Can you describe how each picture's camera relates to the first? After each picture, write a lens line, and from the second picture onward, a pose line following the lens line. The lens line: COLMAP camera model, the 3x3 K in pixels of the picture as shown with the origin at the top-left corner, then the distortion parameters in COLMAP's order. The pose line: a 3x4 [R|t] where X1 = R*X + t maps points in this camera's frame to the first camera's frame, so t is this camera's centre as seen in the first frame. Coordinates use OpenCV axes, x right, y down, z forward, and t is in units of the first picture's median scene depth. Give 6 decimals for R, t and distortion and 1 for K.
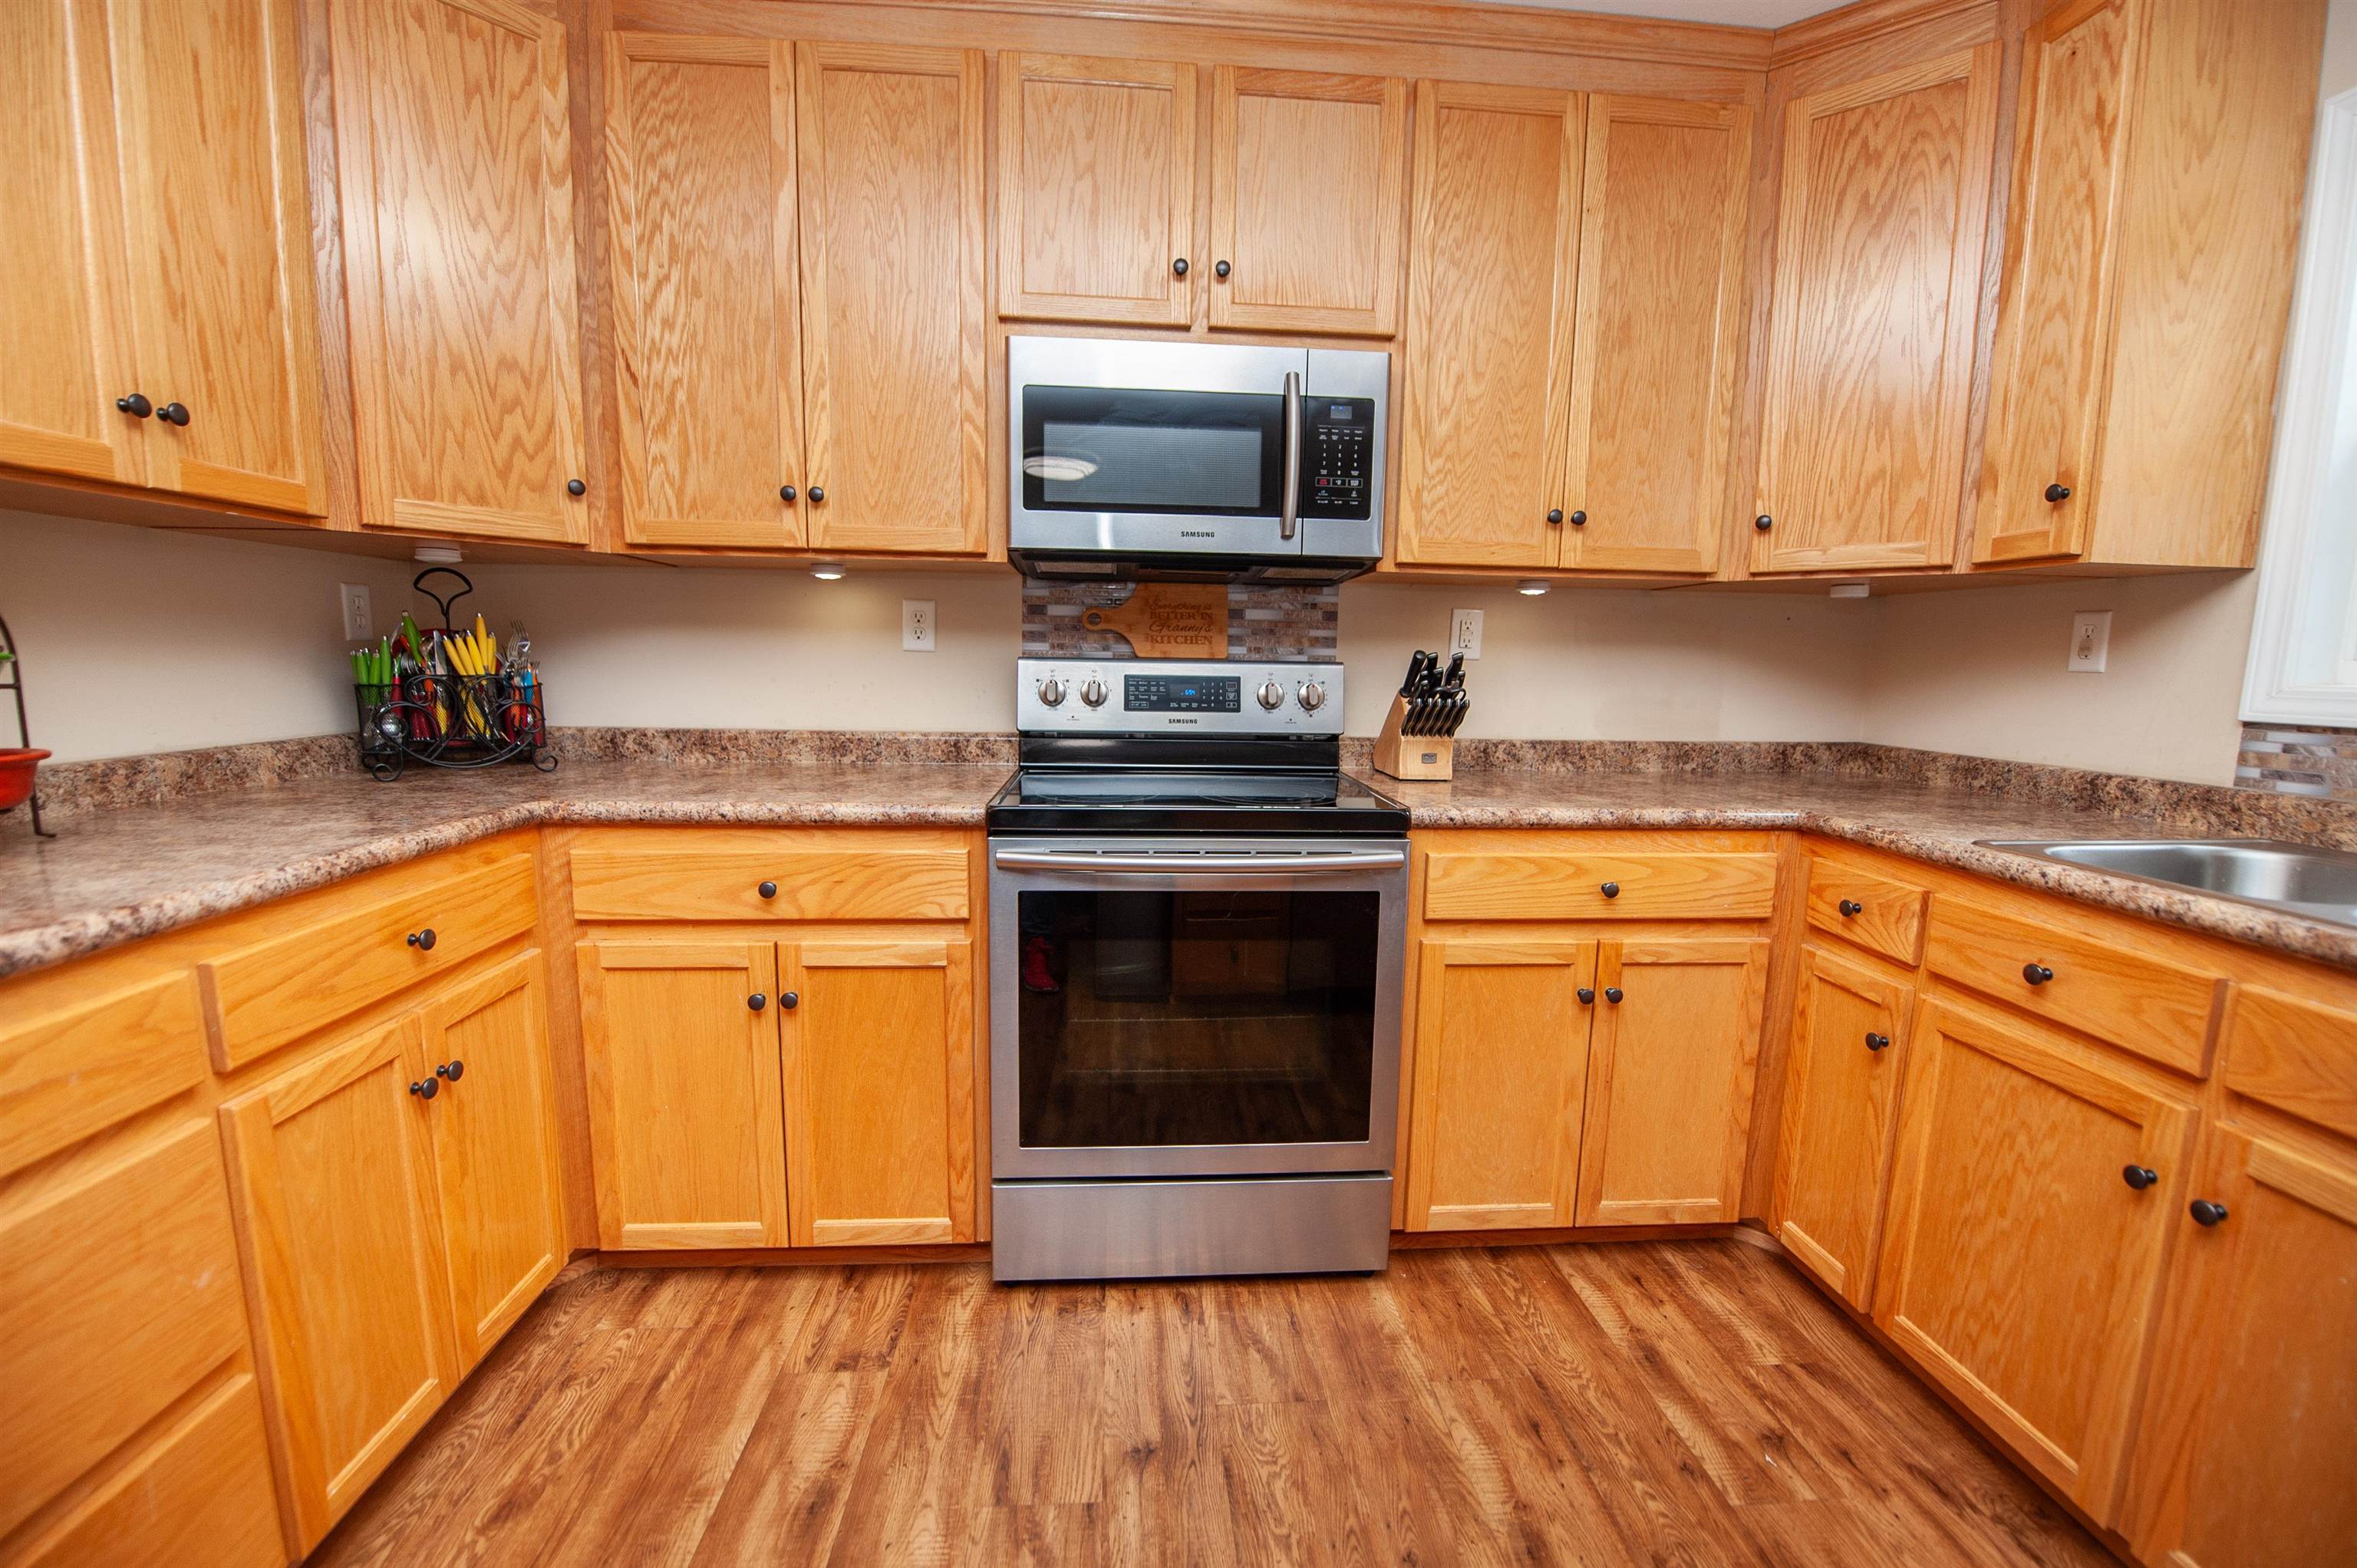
lens RADIAL K [[955.8, 0, 1184.6], [0, 955.8, 787.2], [0, 0, 1]] dist [-0.016134, -0.003151]
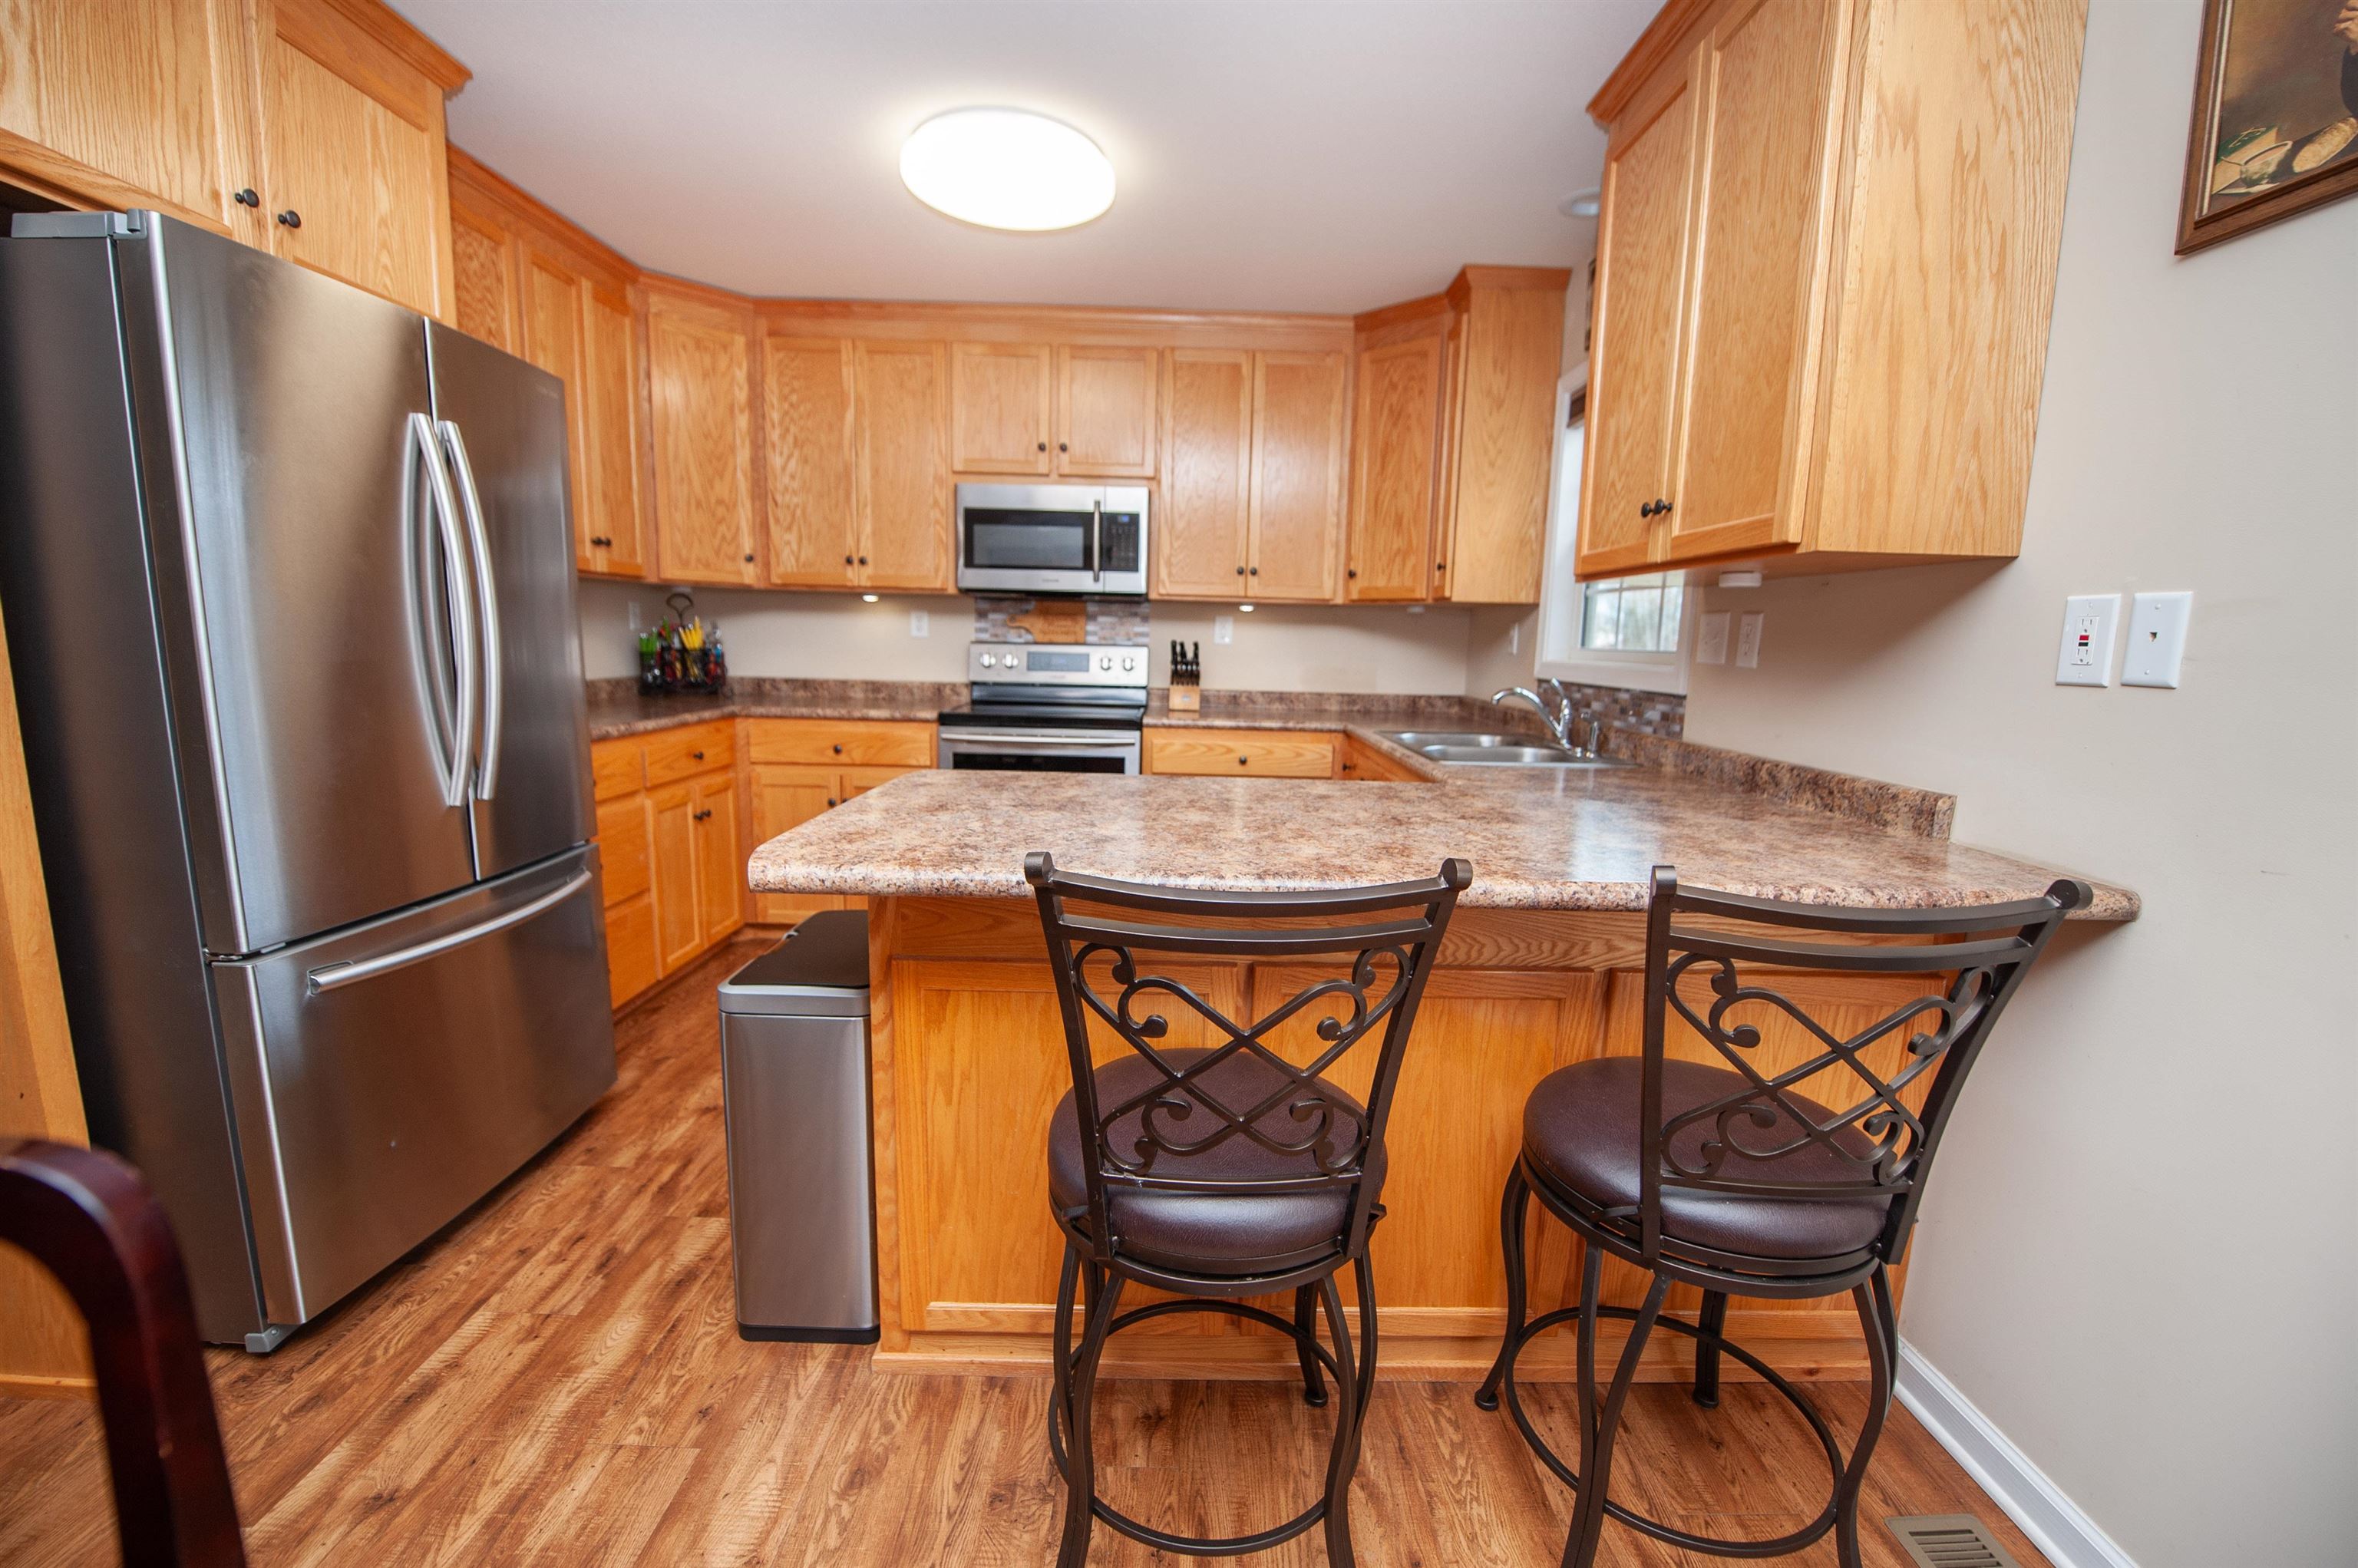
lens RADIAL K [[956.3, 0, 1185.1], [0, 956.3, 787.2], [0, 0, 1]] dist [-0.016134, -0.003151]
pose [[0.997561, 0.019861, -0.066911, 0.457630], [-0.018459, 0.999598, 0.021506, 0.122559], [0.067311, -0.020218, 0.997527, -1.022996]]
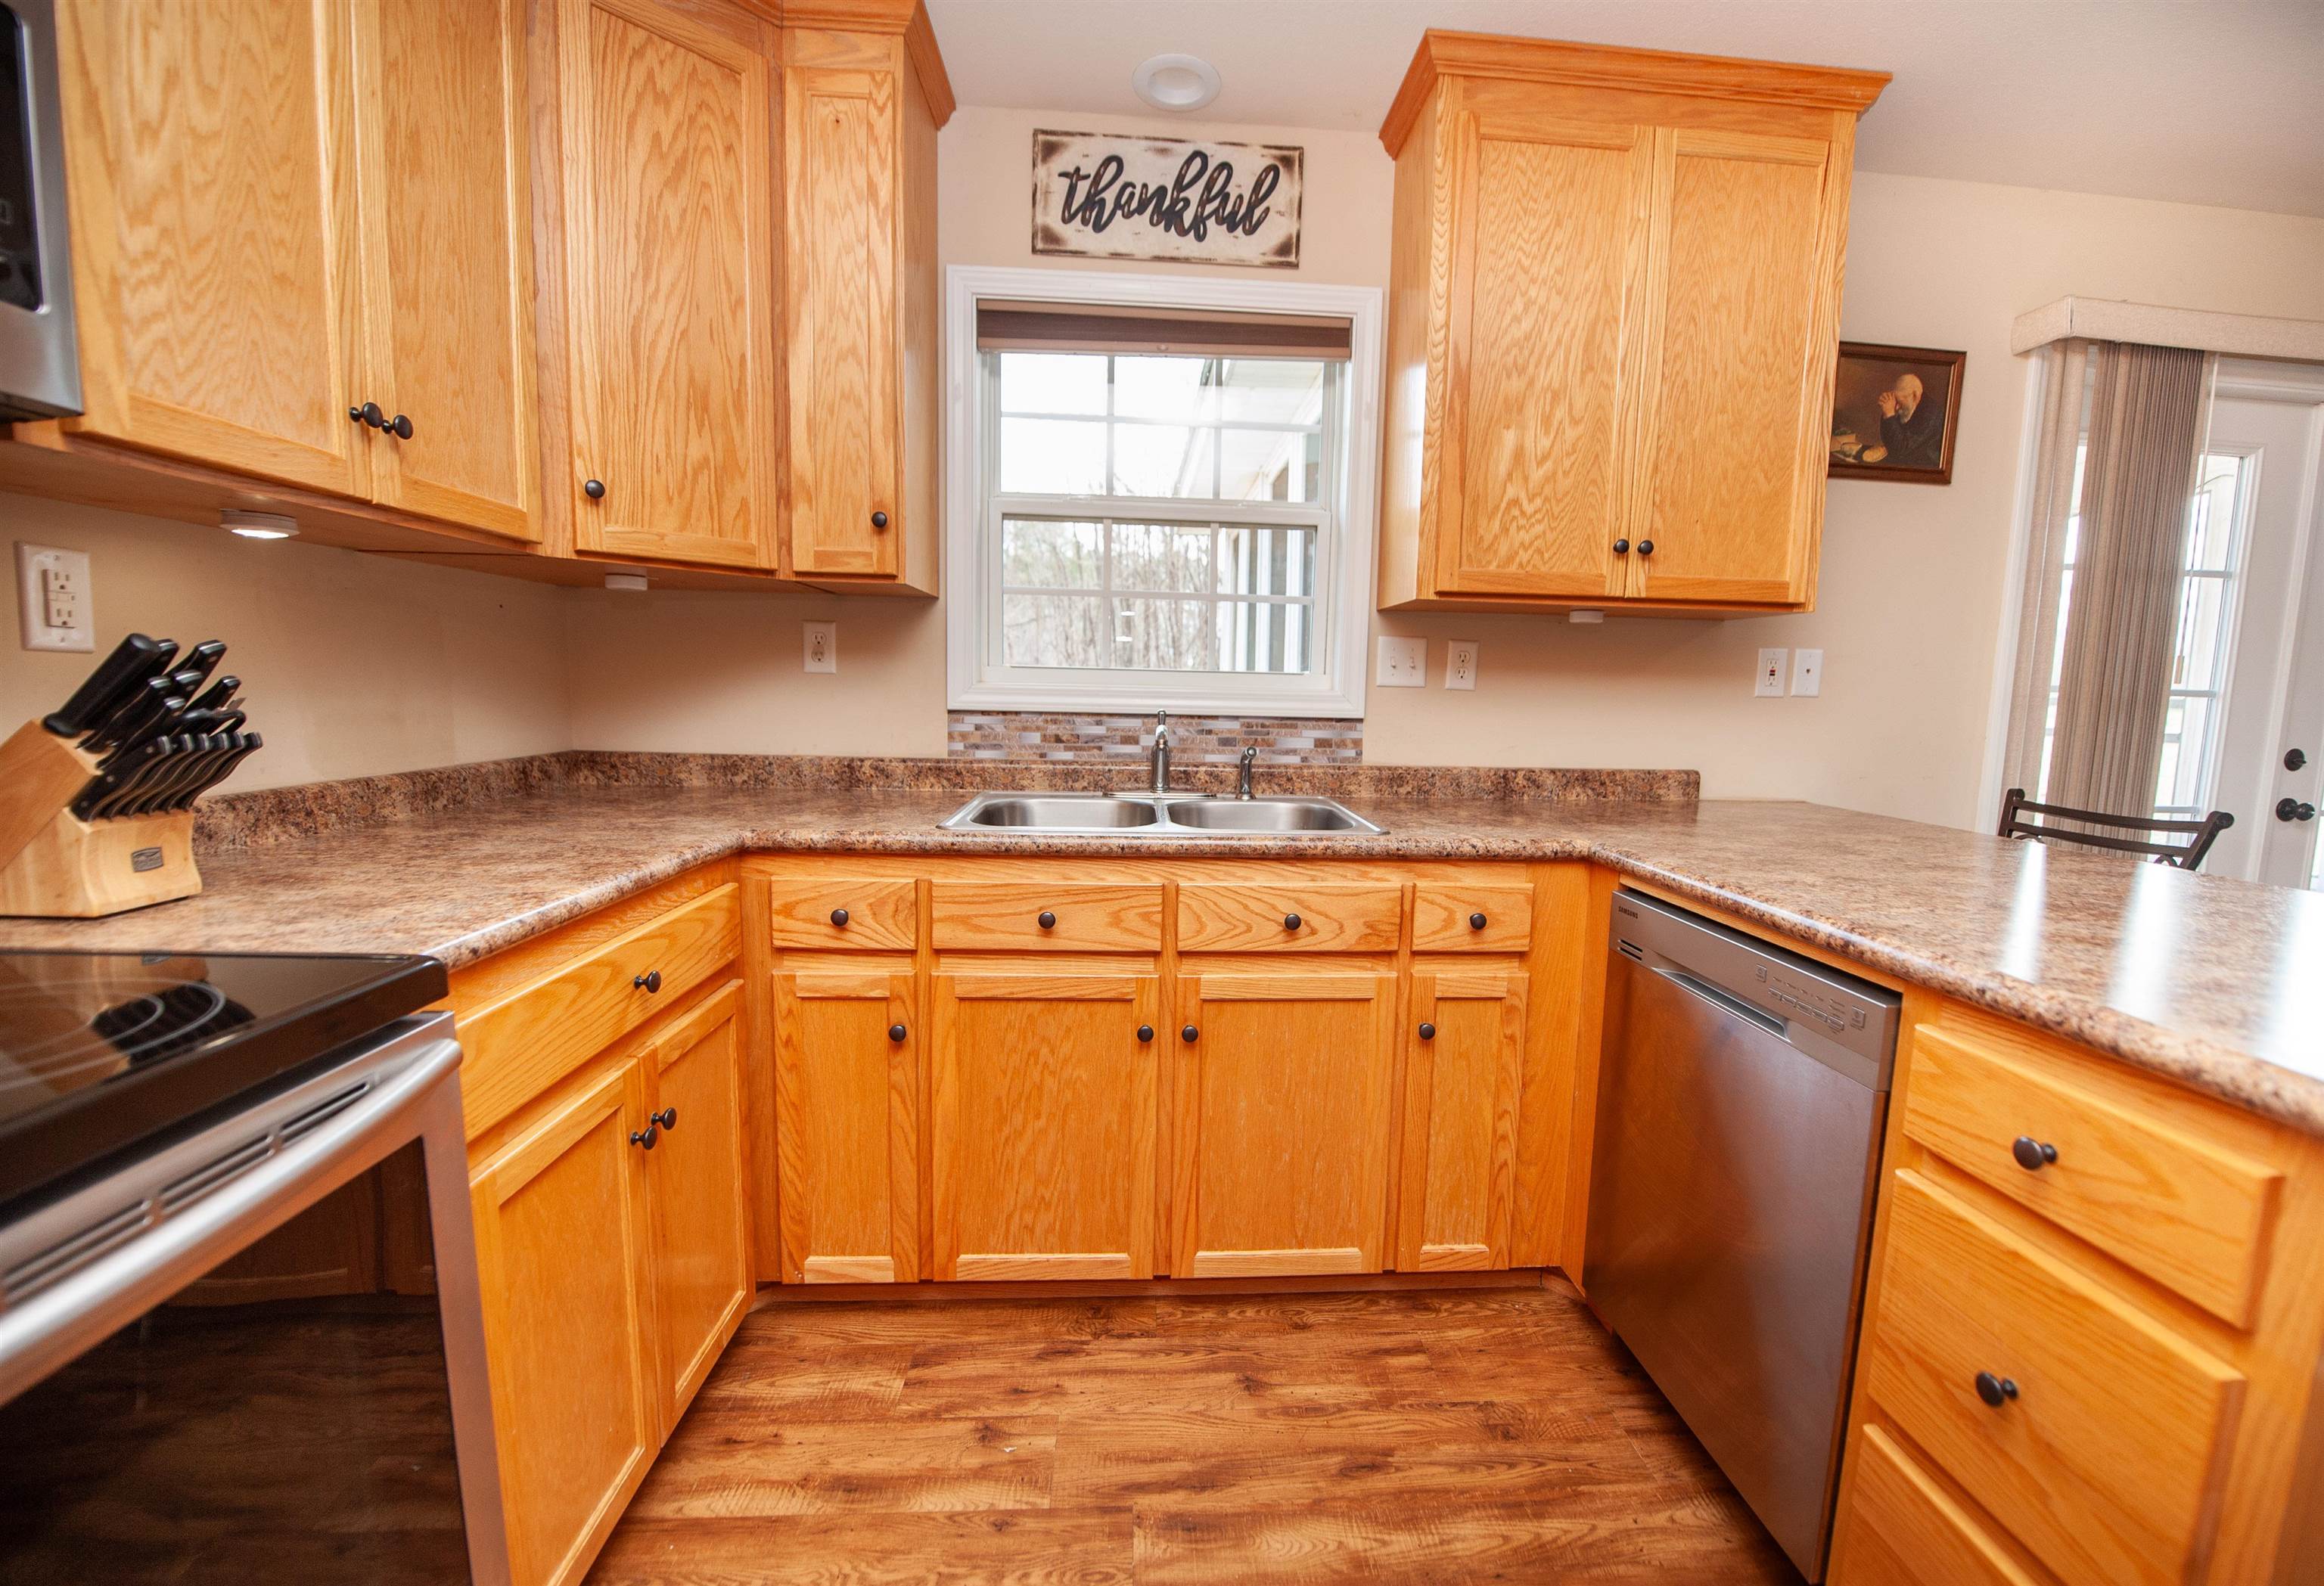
lens RADIAL K [[950.8, 0, 1196.1], [0, 950.8, 797.4], [0, 0, 1]] dist [-0.018931, -0.000584]
pose [[0.001695, -0.132814, 0.991139, -0.239049], [0.108196, 0.985347, 0.131853, -0.078526], [-0.994128, 0.107014, 0.016040, 0.558177]]
